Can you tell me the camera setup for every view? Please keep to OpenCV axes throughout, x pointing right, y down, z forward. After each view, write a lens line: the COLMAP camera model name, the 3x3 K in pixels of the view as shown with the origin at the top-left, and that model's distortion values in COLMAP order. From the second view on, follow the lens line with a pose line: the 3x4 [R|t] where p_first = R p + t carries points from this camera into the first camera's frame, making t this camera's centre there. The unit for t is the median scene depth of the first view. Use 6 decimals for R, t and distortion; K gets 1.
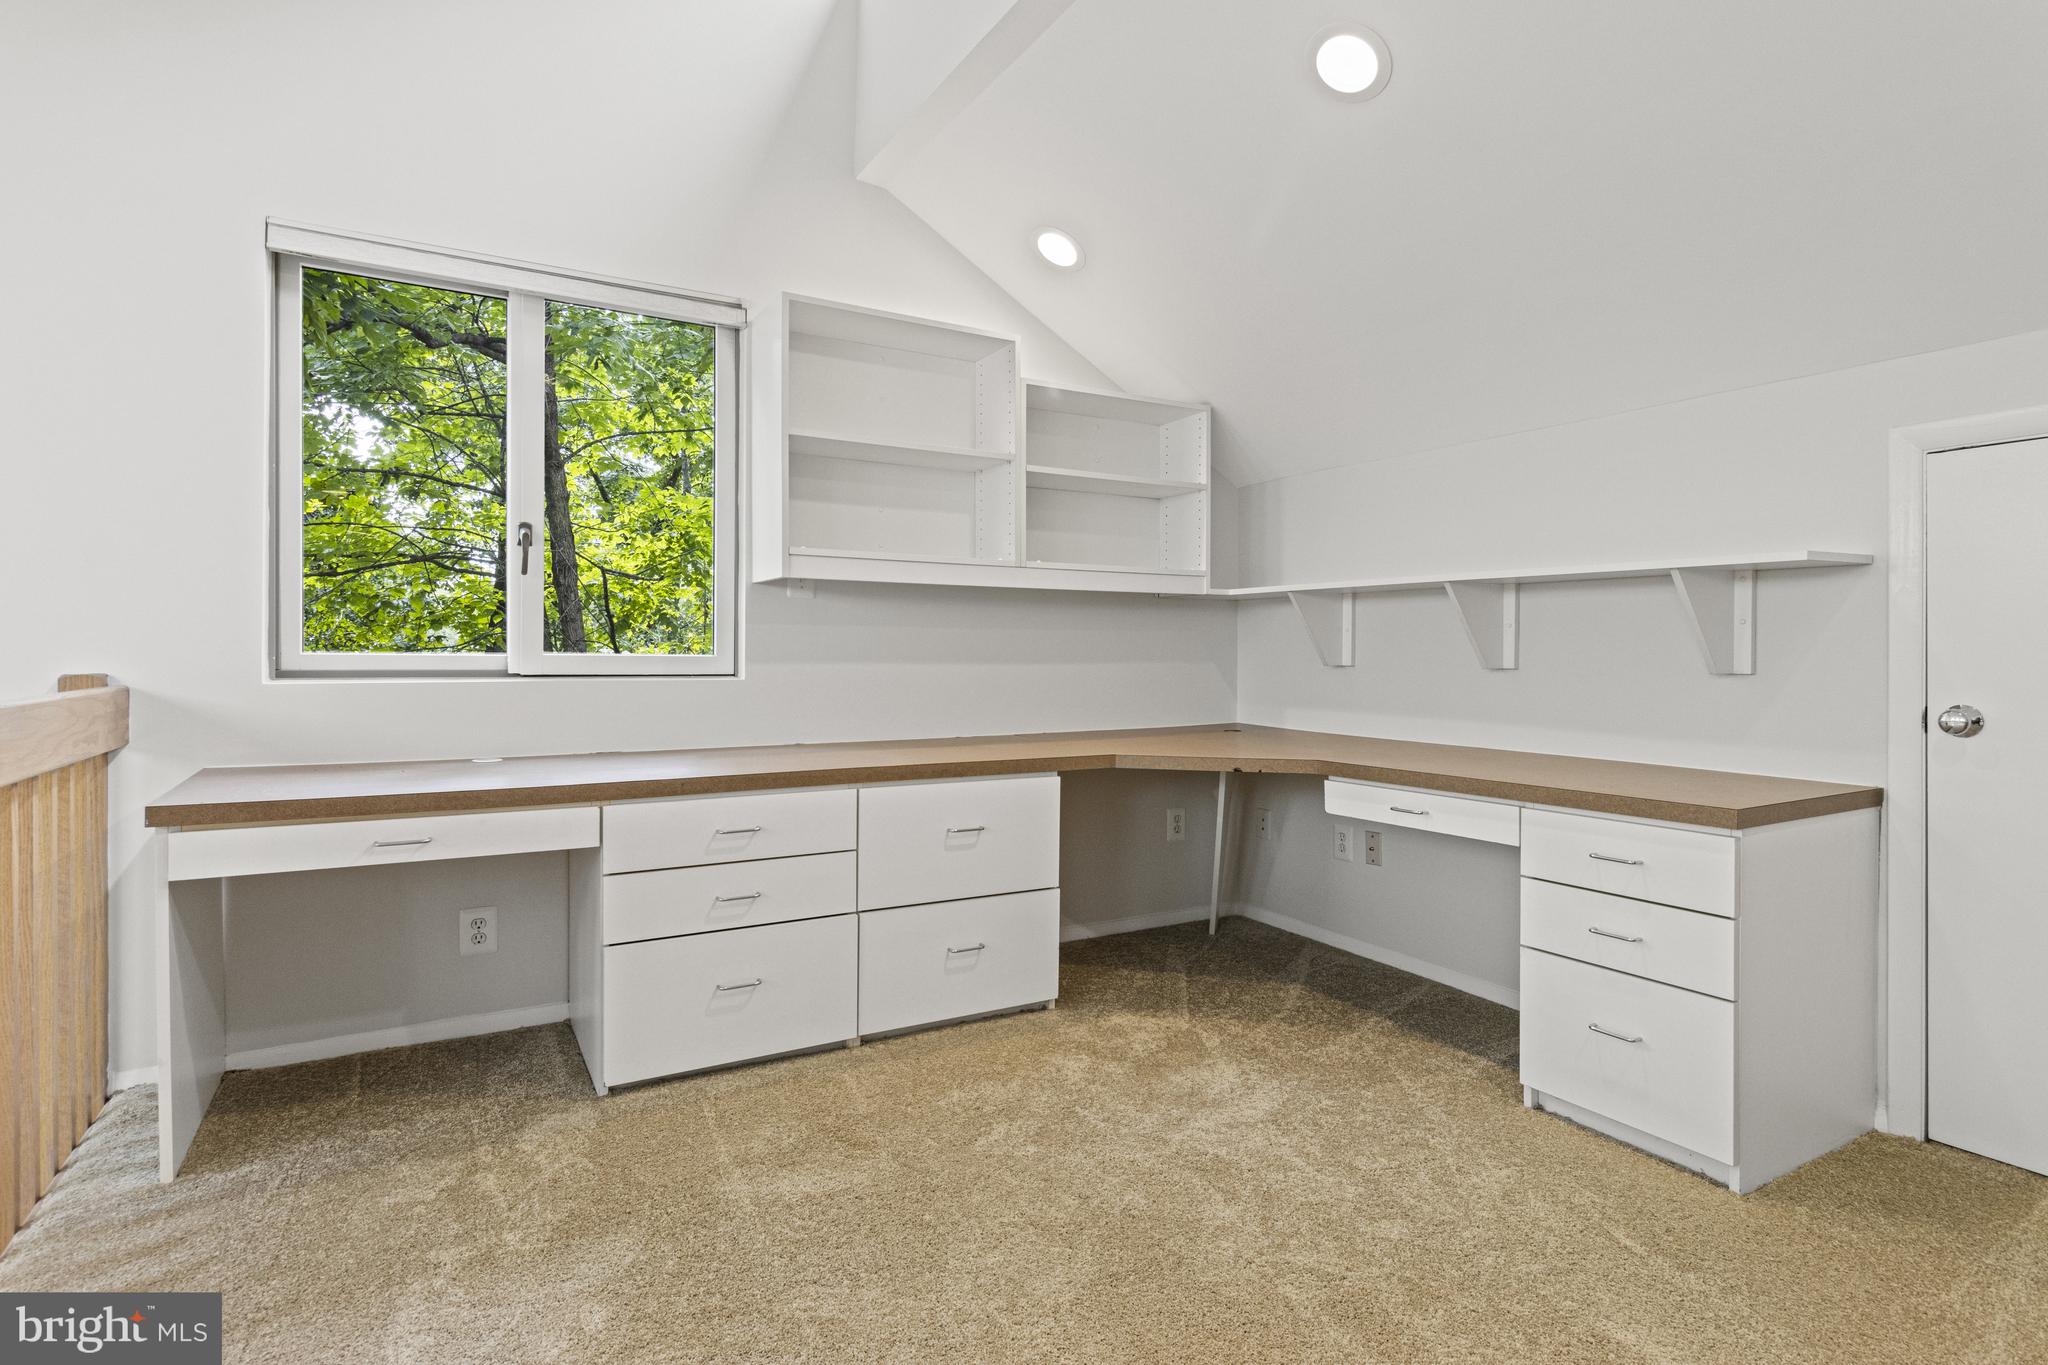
lens RADIAL K [[1031.1, 0, 1026.5], [0, 1031.1, 657.8], [0, 0, 1]] dist [0.000477, 0.000123]
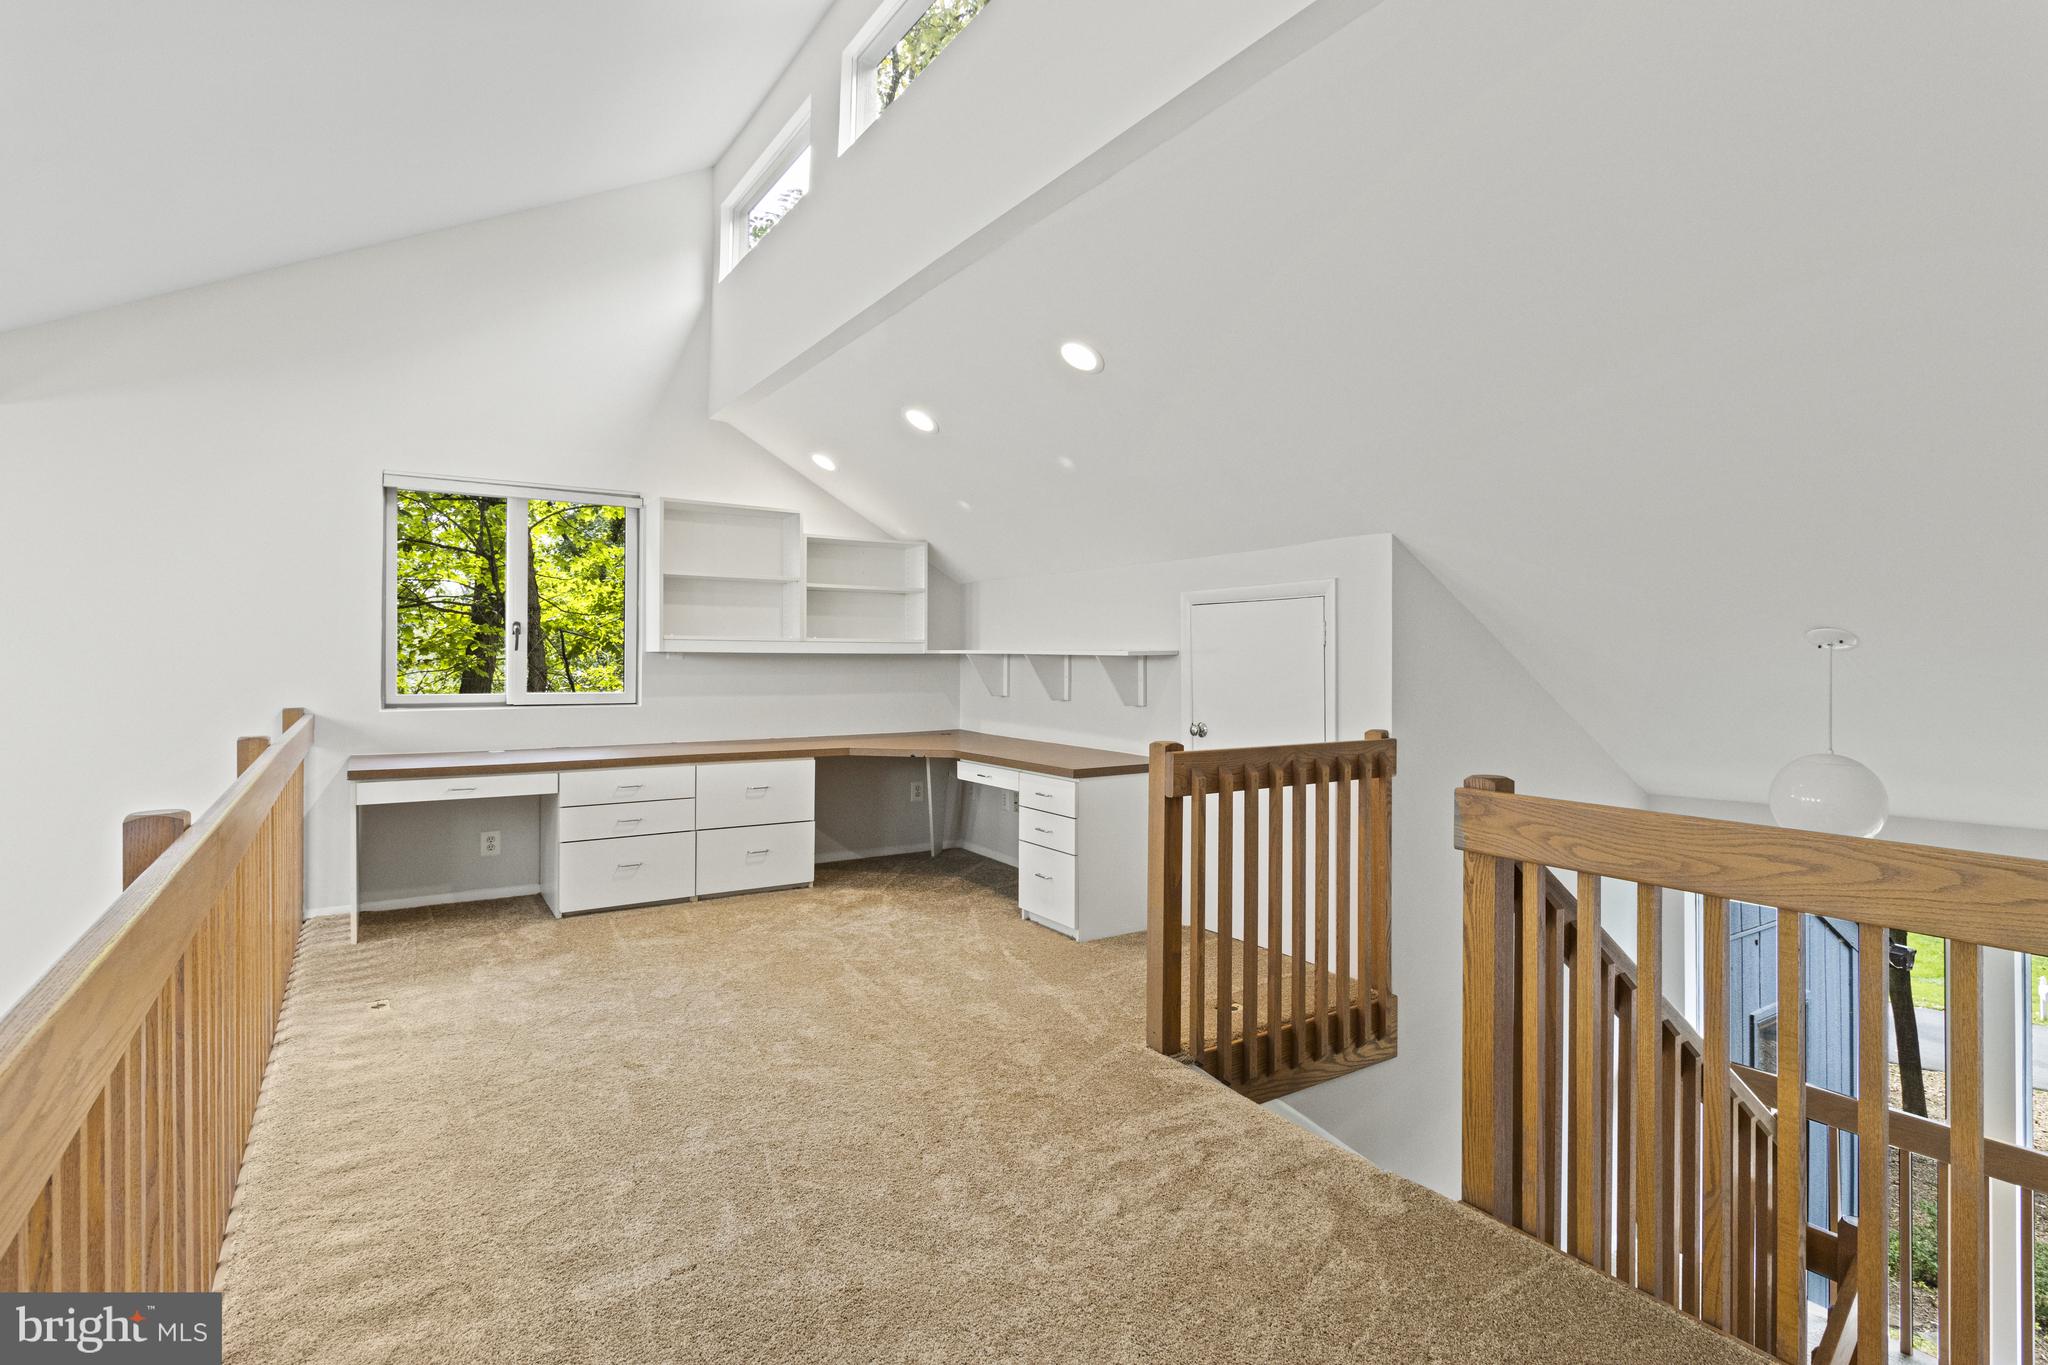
lens RADIAL K [[969.4, 0, 1020.7], [0, 969.4, 658.2], [0, 0, 1]] dist [-0.003029, 0.000440]
pose [[0.998553, 0.001369, 0.053753, 0.318105], [-0.001043, 0.999981, -0.006096, -0.057869], [-0.053760, 0.006032, 0.998536, -0.772354]]
